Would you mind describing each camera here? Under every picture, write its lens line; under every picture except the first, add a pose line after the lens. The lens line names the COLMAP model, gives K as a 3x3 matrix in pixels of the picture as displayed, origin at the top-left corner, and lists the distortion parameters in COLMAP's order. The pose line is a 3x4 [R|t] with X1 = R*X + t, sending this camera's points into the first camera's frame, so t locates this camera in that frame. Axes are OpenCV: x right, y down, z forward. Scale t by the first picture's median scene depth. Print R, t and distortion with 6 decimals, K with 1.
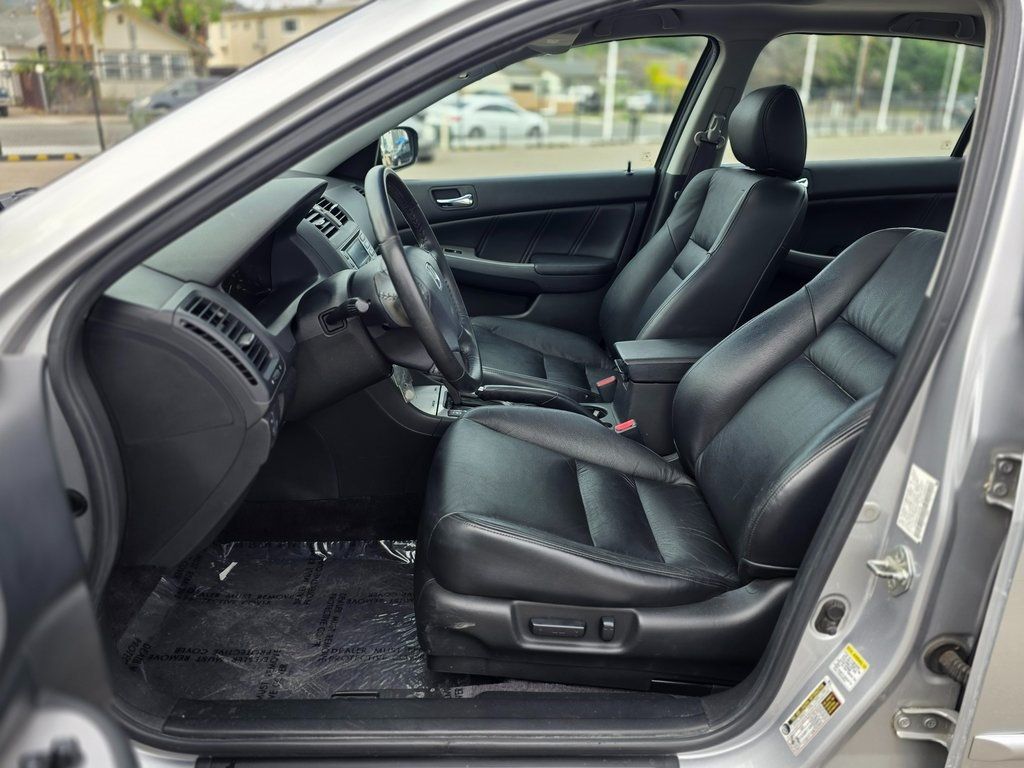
lens RADIAL K [[792.1, 0, 512.0], [0, 792.1, 384.0], [0, 0, 1]] dist [-0.003222, -0.003496]
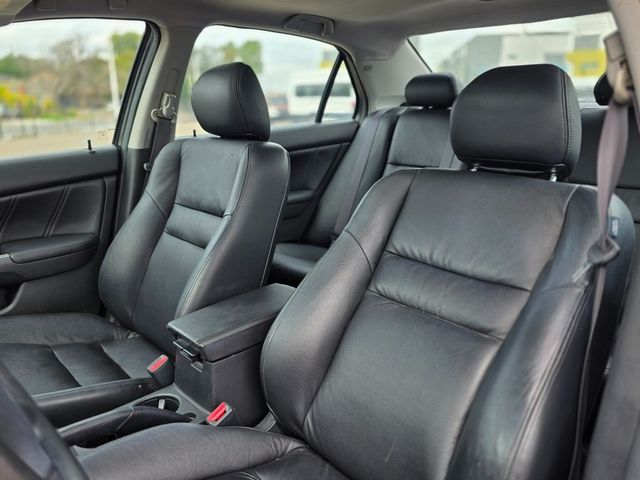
lens RADIAL K [[486.8, 0, 320.4], [0, 486.8, 250.8], [0, 0, 1]] dist [0.016492, 0.000411]
pose [[0.749174, -0.209390, 0.628406, -0.062767], [0.246398, 0.968734, 0.029039, -0.086904], [-0.614839, 0.133083, 0.777343, 0.345443]]
